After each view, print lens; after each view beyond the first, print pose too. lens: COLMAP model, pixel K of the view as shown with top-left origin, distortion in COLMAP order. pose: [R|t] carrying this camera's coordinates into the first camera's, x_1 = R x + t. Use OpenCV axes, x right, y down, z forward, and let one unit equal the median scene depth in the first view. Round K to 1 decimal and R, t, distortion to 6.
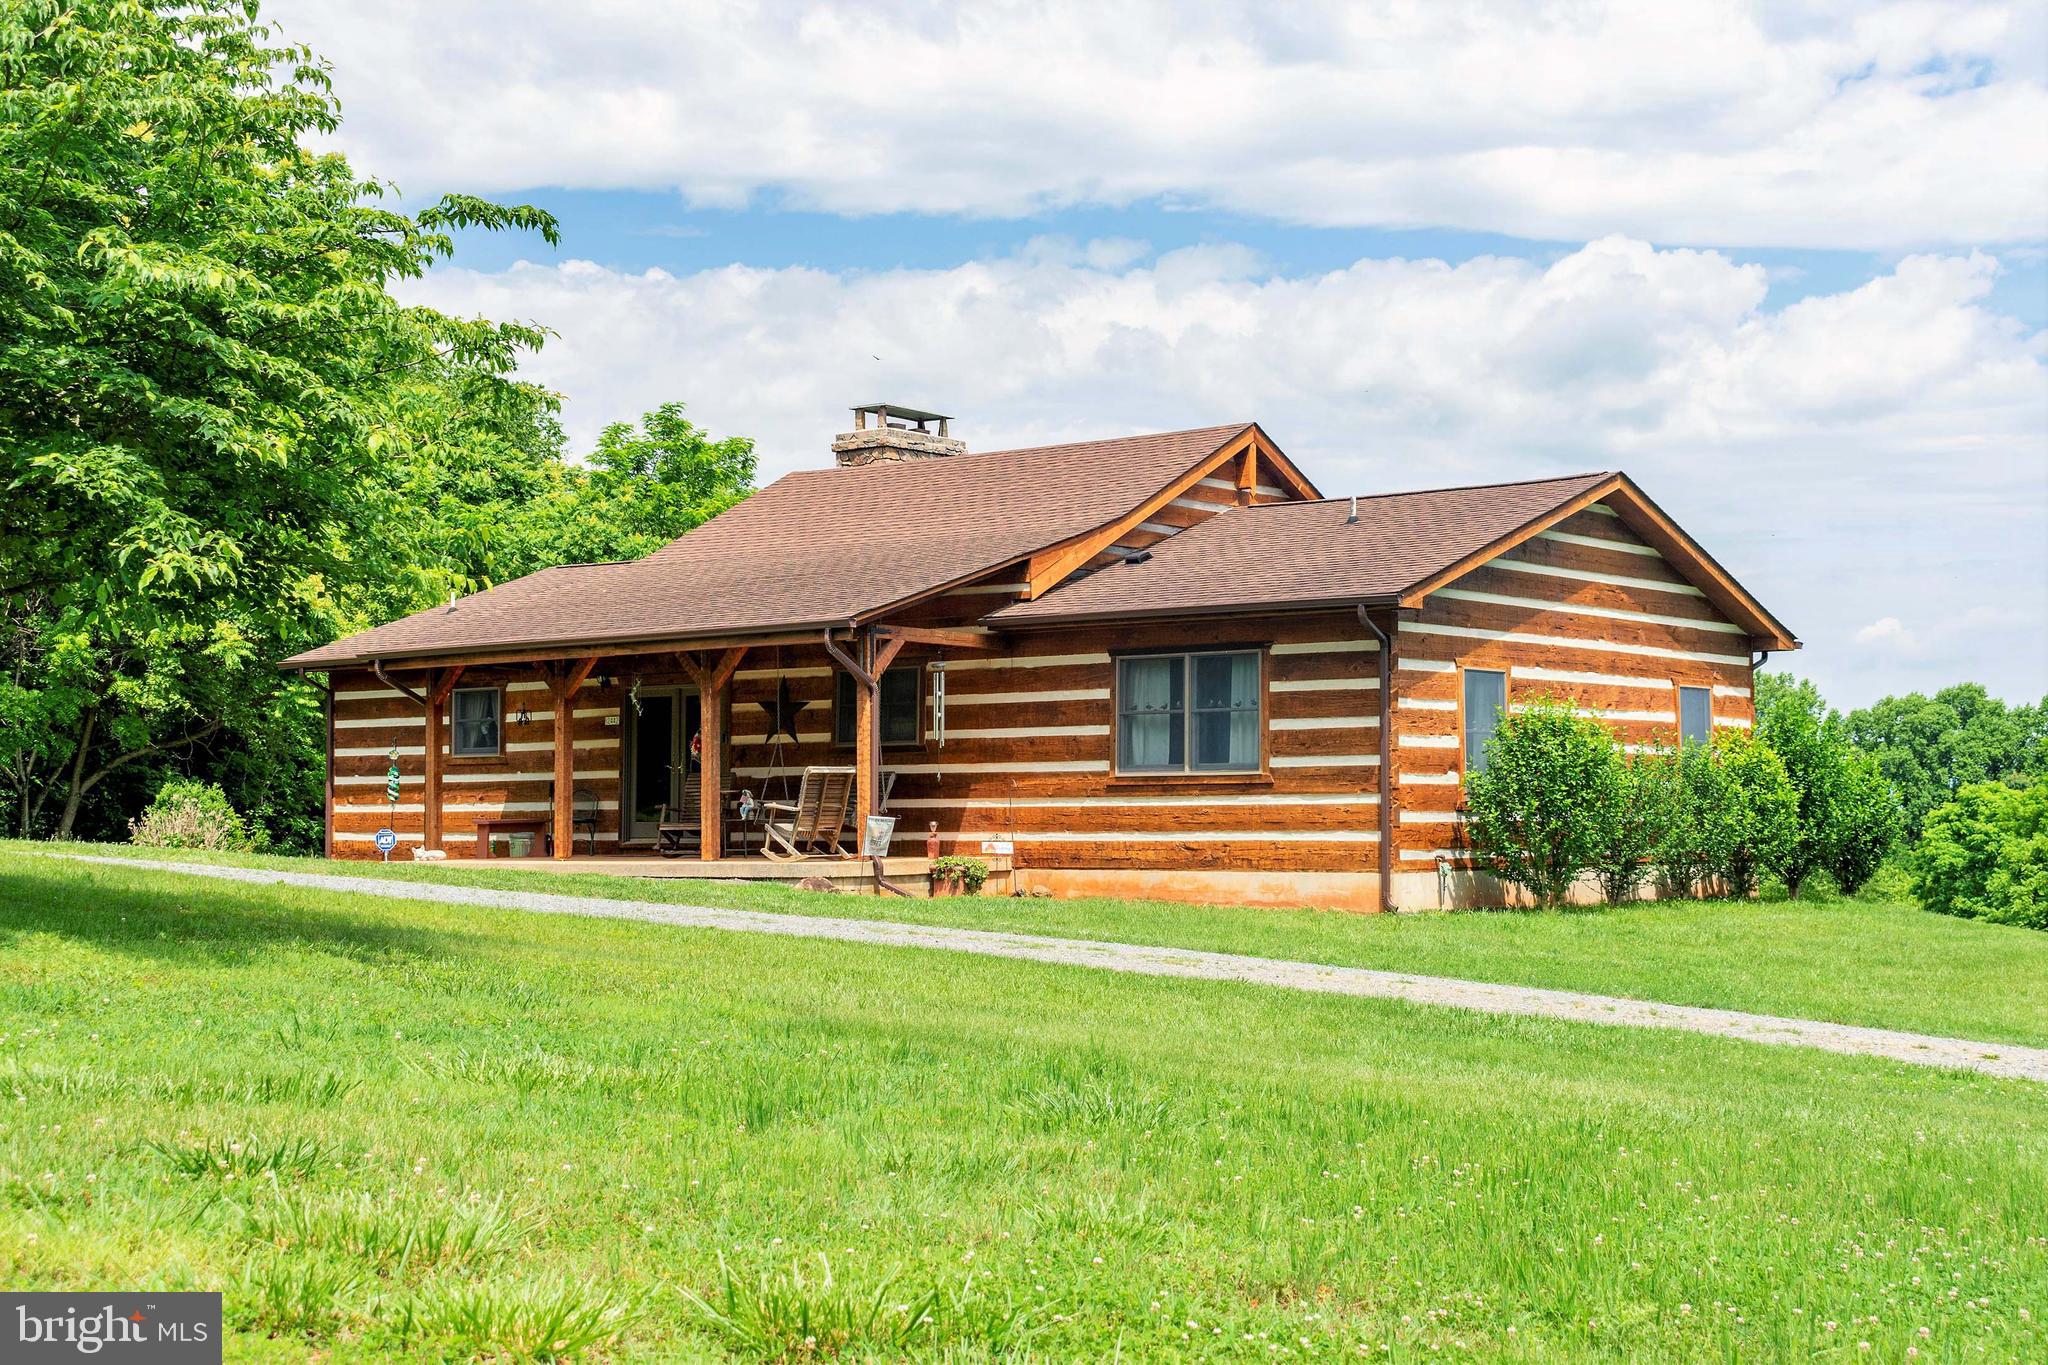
lens RADIAL K [[2722.3, 0, 1016.2], [0, 2722.3, 712.5], [0, 0, 1]] dist [0.008835, -0.047001]
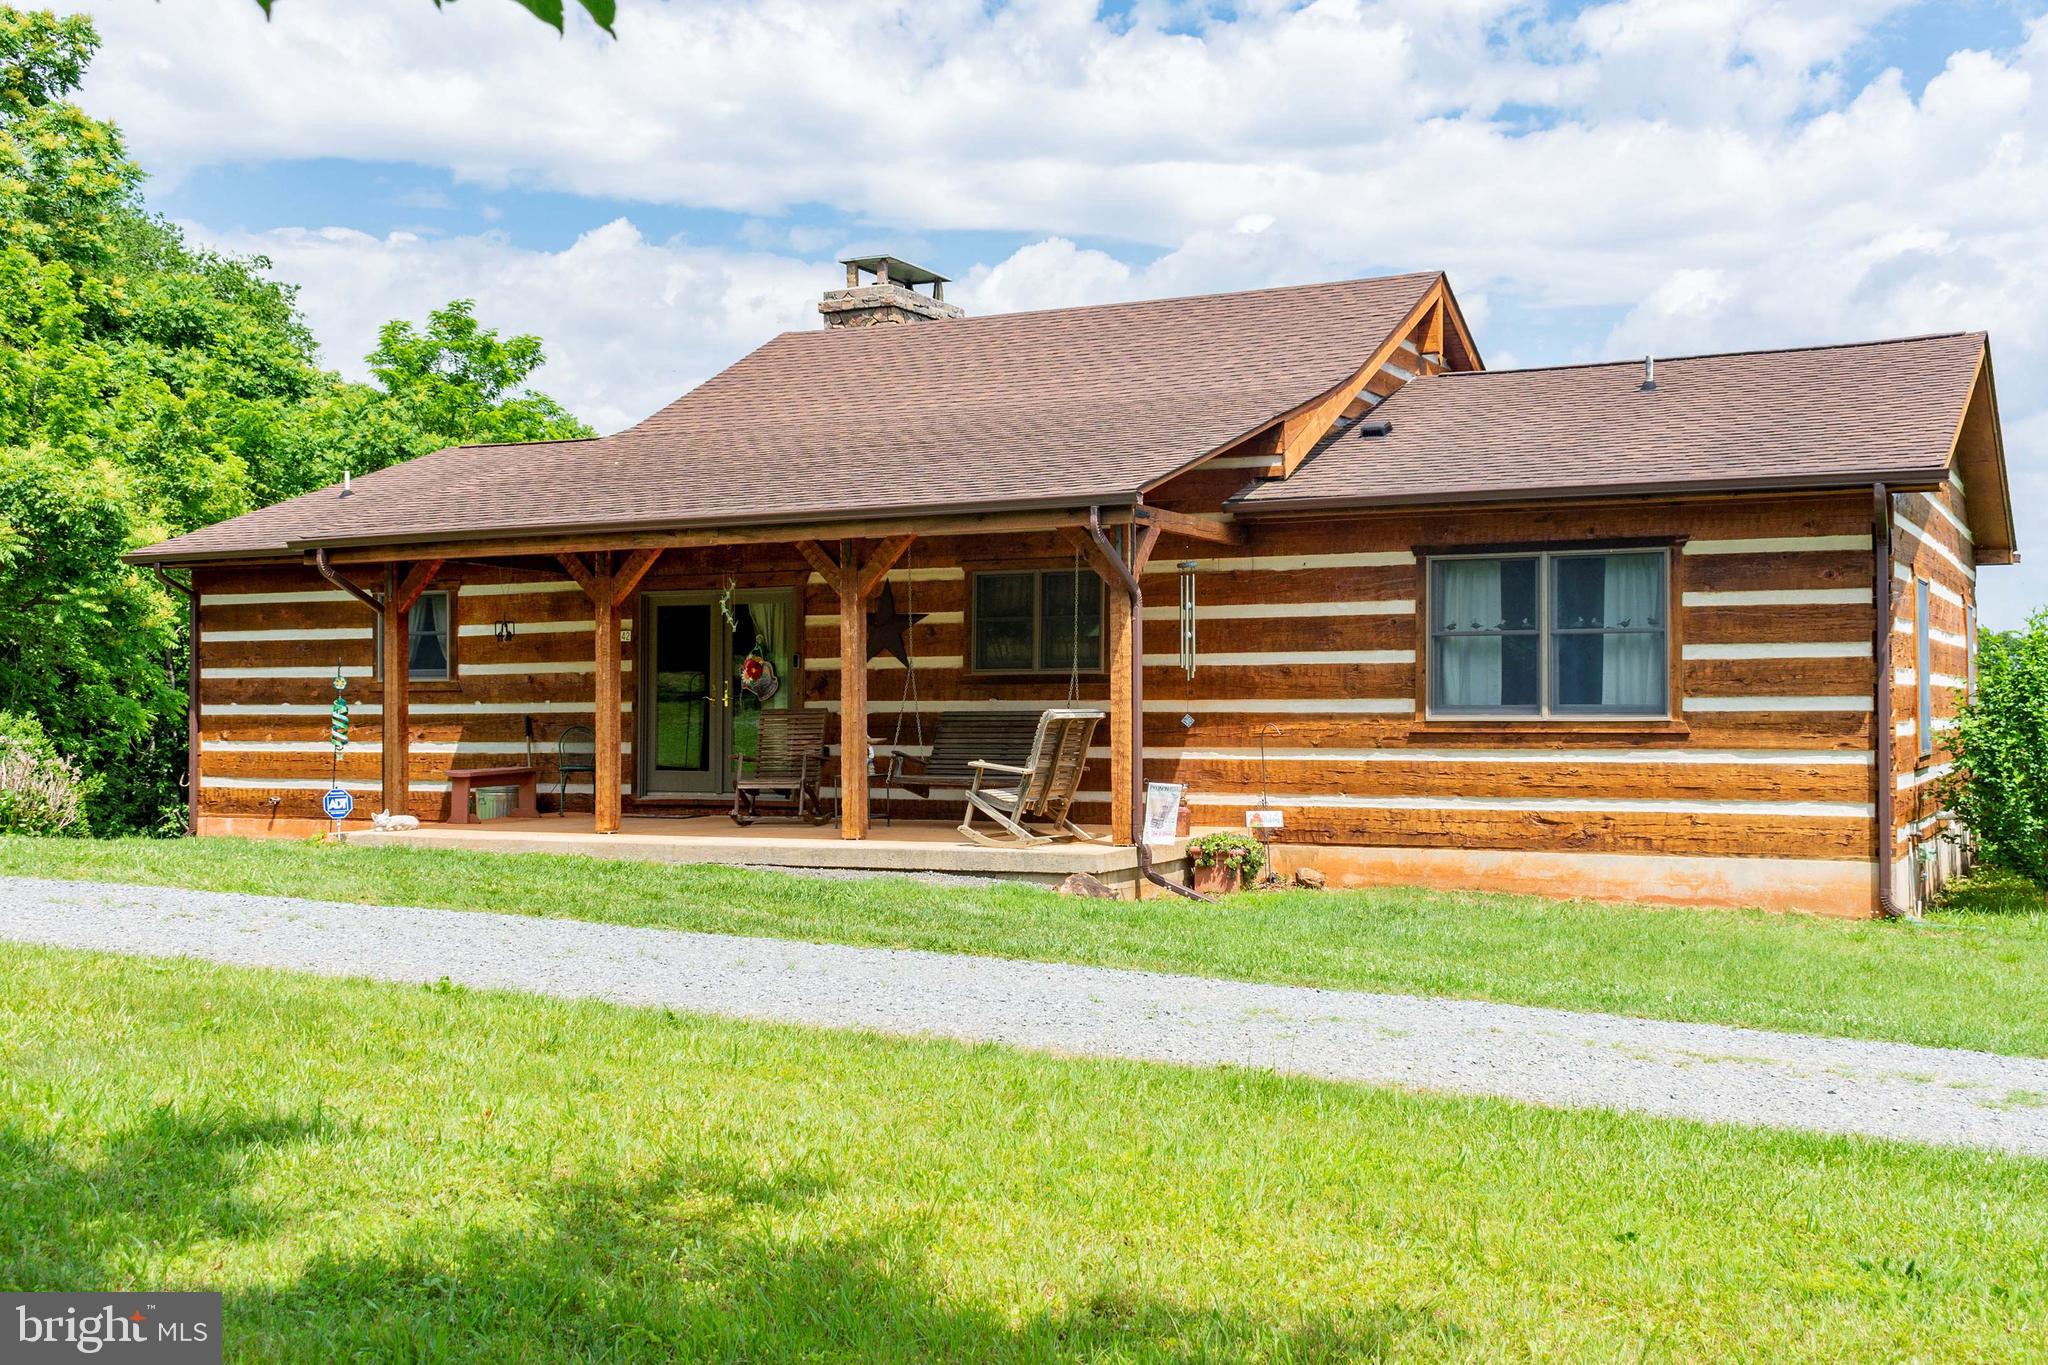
lens RADIAL K [[2162.1, 0, 1032.1], [0, 2162.1, 699.7], [0, 0, 1]] dist [0.020461, 0.015823]
pose [[0.980206, 0.001552, 0.197975, -0.181855], [-0.008513, 0.999375, 0.034318, -0.001102], [-0.197798, -0.035324, 0.979606, 0.453925]]
